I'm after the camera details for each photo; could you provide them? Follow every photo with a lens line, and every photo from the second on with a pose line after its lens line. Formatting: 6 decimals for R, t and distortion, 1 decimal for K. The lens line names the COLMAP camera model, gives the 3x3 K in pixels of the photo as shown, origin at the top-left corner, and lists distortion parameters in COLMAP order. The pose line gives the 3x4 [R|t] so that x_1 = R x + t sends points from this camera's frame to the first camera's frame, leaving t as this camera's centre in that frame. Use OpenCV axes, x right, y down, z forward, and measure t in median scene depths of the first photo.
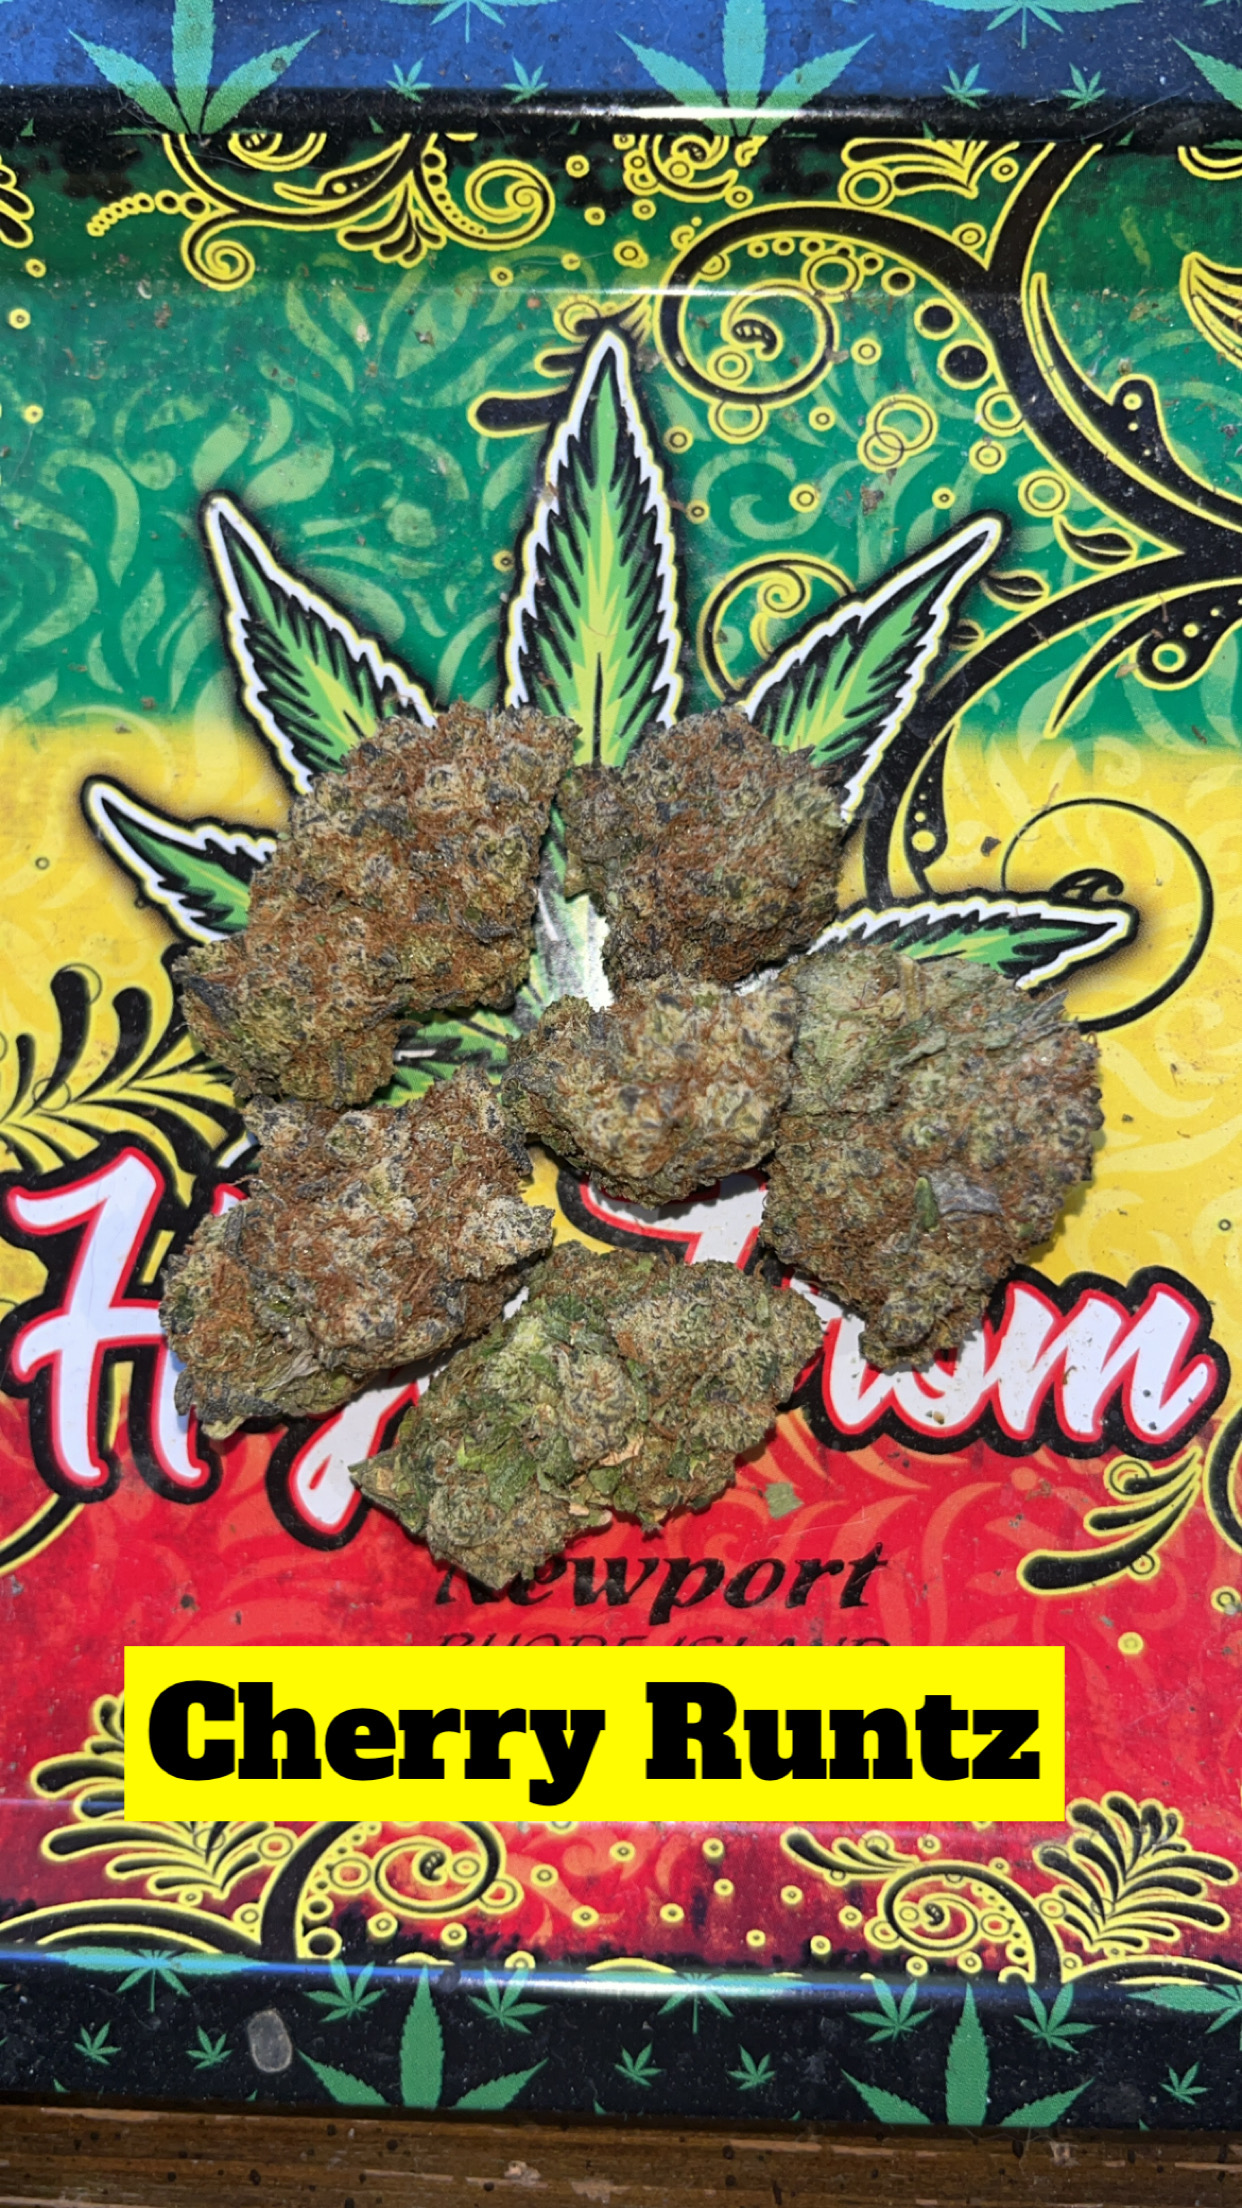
lens RADIAL K [[1812.8, 0, 621.0], [0, 1812.8, 1104.0], [0, 0, 1]] dist [-0.040803, 0.016562]
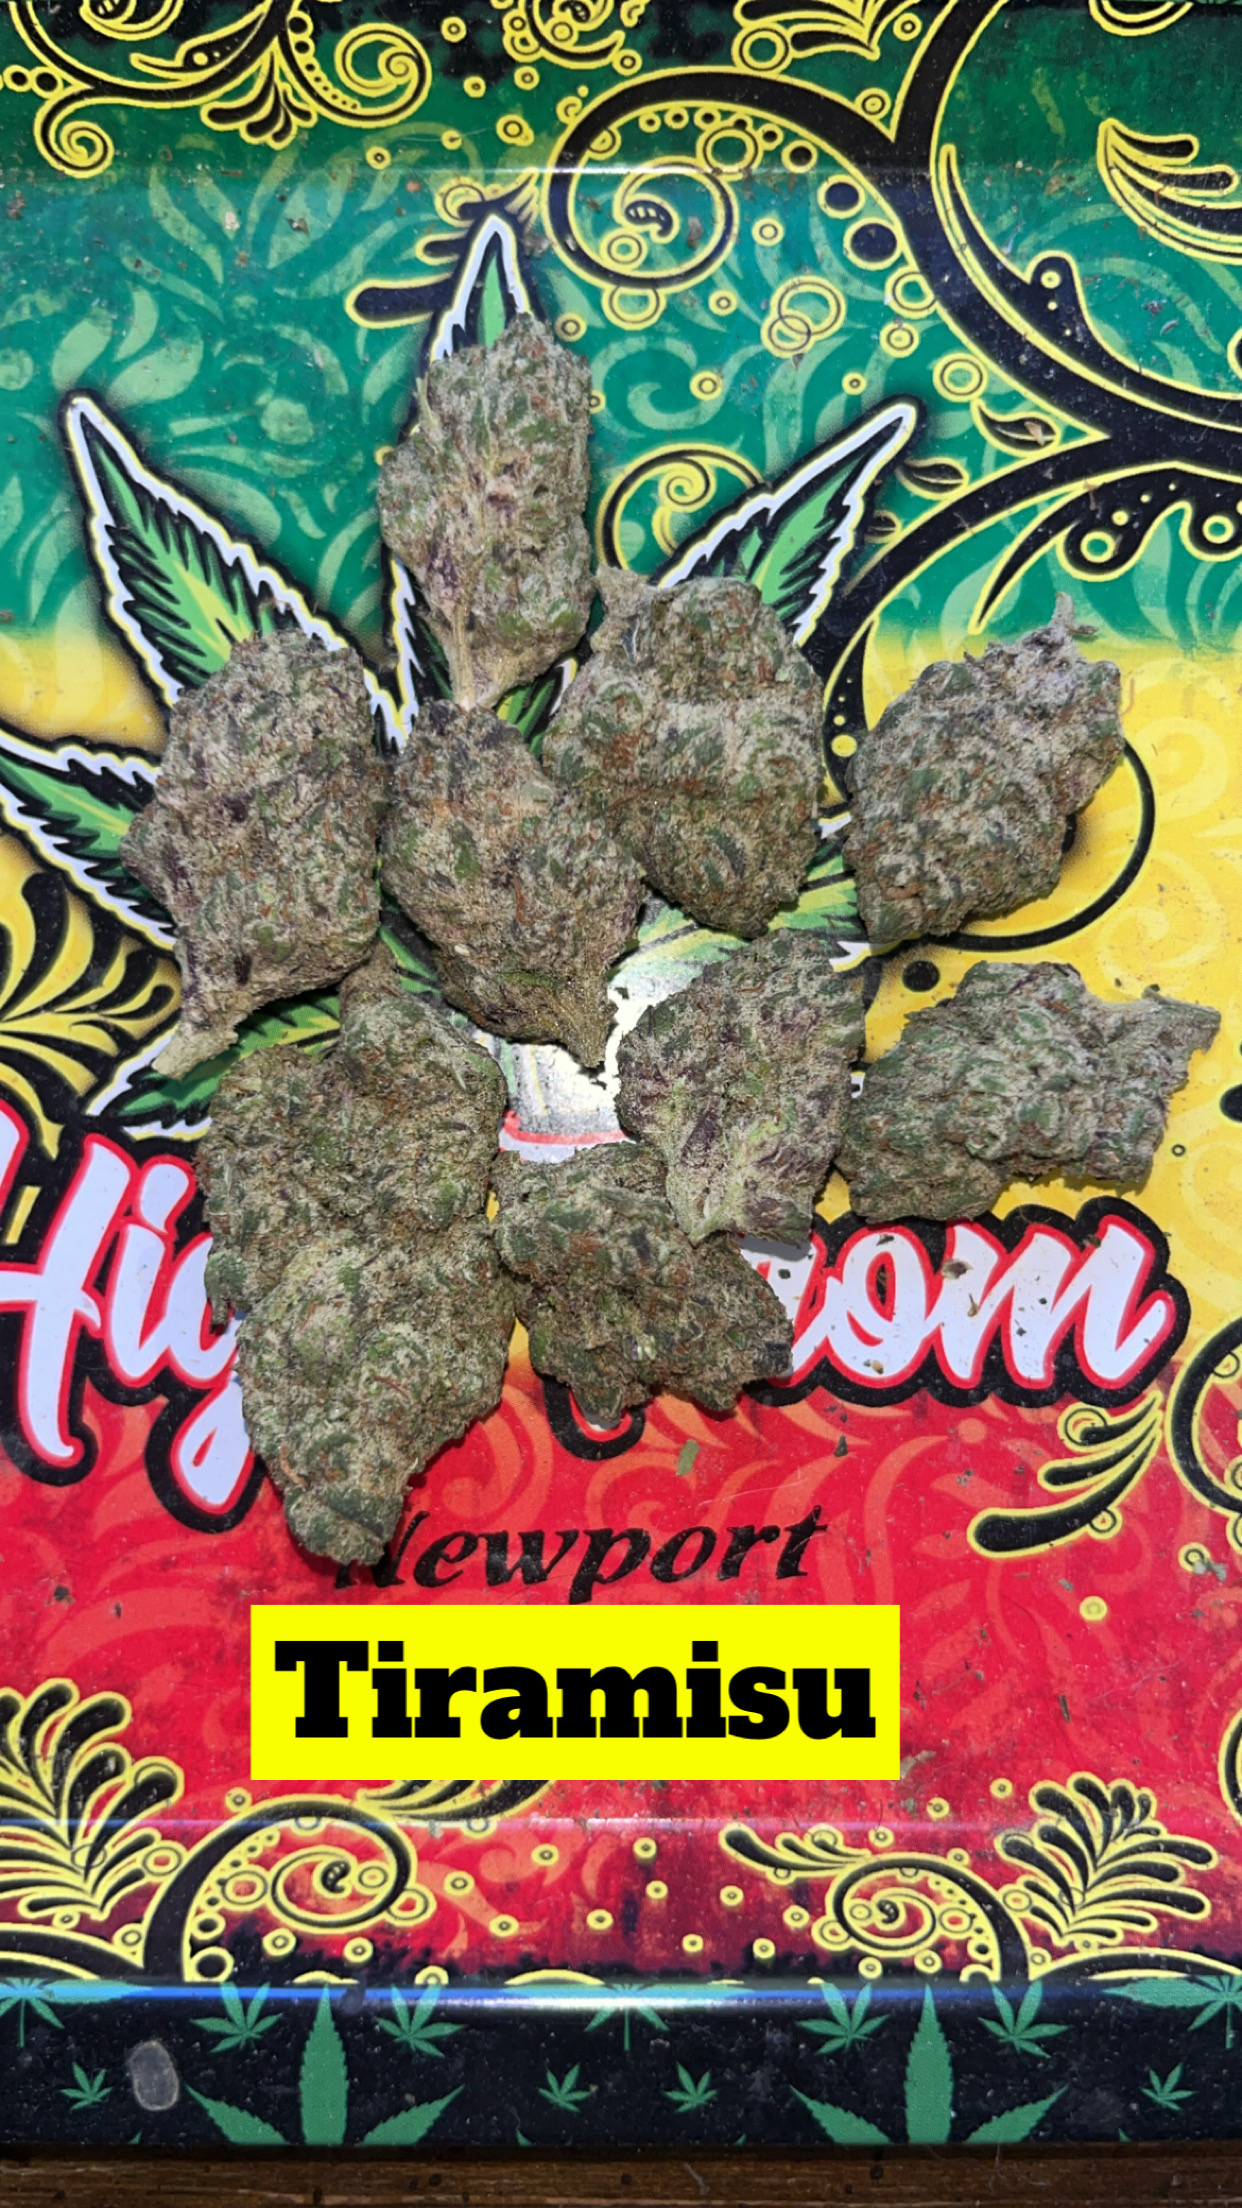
lens RADIAL K [[1815.8, 0, 617.4], [0, 1815.8, 1108.2], [0, 0, 1]] dist [-0.043078, 0.016044]
pose [[0.999423, -0.023277, 0.024720, 0.023768], [0.024088, 0.999163, -0.033048, 0.070009], [-0.023930, 0.033624, 0.999148, 0.077485]]
